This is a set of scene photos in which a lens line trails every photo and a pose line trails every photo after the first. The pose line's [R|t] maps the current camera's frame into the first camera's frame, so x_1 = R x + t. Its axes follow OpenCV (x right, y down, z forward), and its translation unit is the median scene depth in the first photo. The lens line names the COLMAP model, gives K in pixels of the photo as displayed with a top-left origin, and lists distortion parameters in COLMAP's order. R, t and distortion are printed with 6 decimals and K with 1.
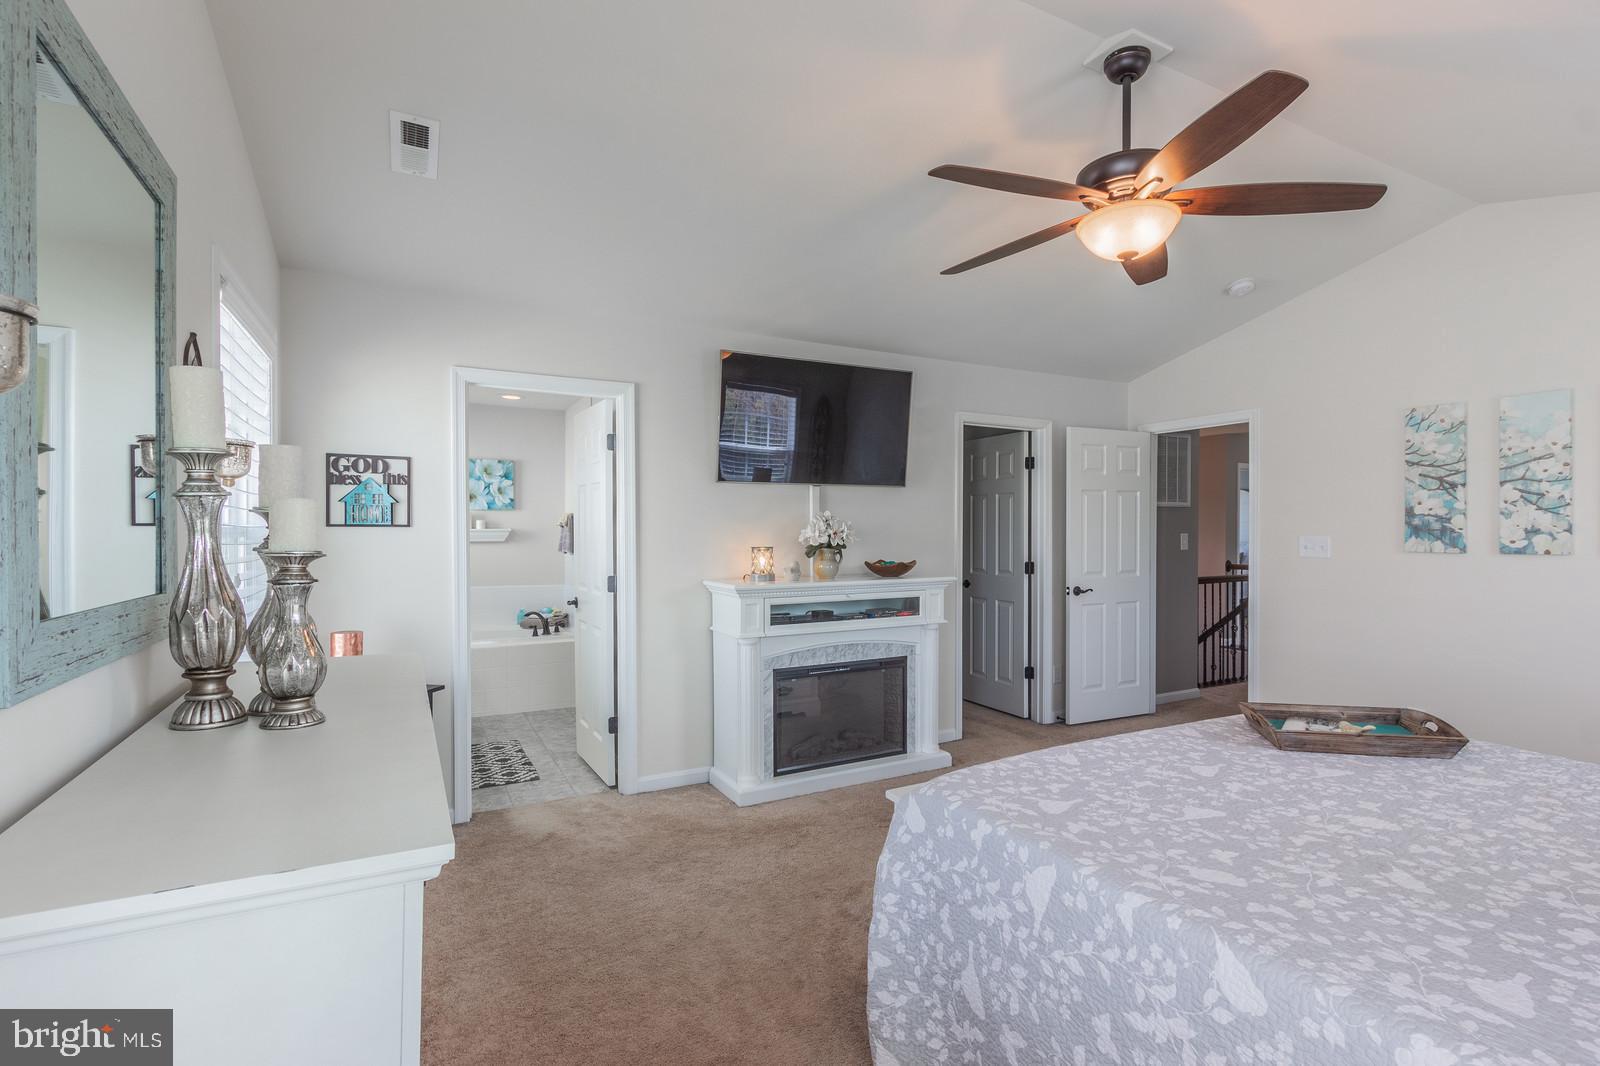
lens RADIAL K [[741.7, 0, 812.5], [0, 741.7, 534.1], [0, 0, 1]] dist [0.016759, -0.005072]
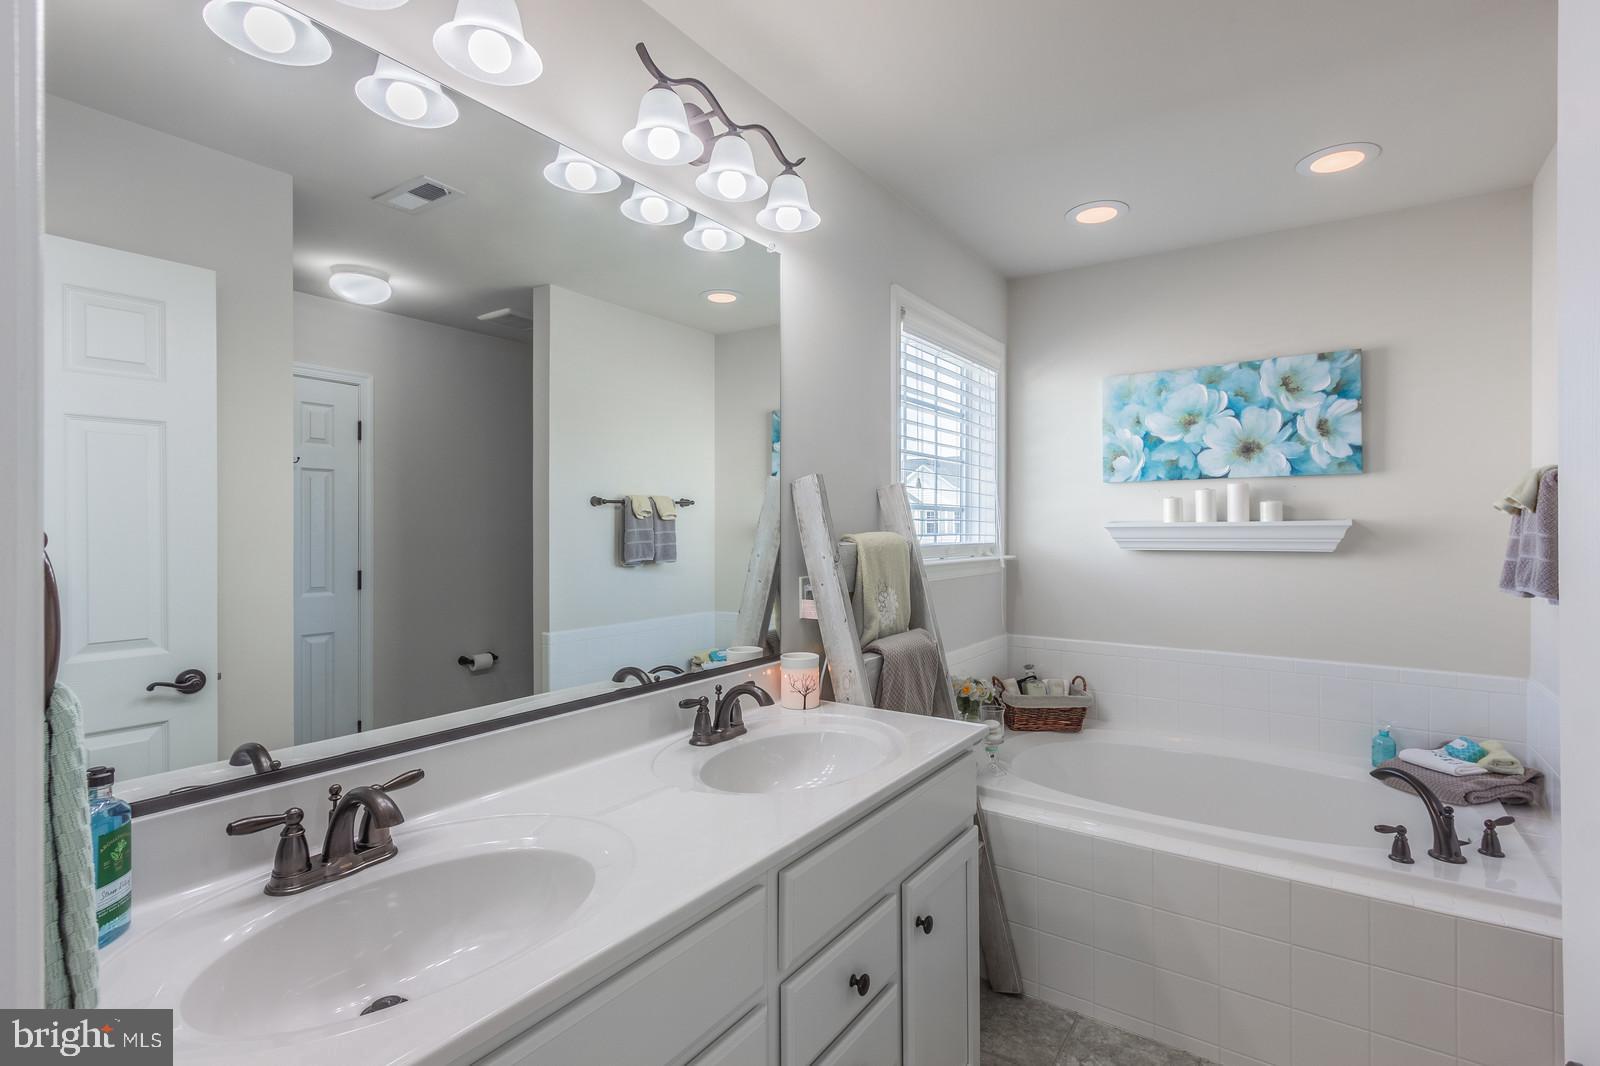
lens RADIAL K [[741.7, 0, 807.6], [0, 741.7, 531.5], [0, 0, 1]] dist [0.016759, -0.005072]
pose [[0.434769, 0.003641, -0.900535, -0.173057], [-0.000917, 0.999993, 0.003600, -0.002307], [0.900542, -0.000740, 0.434769, 0.566374]]
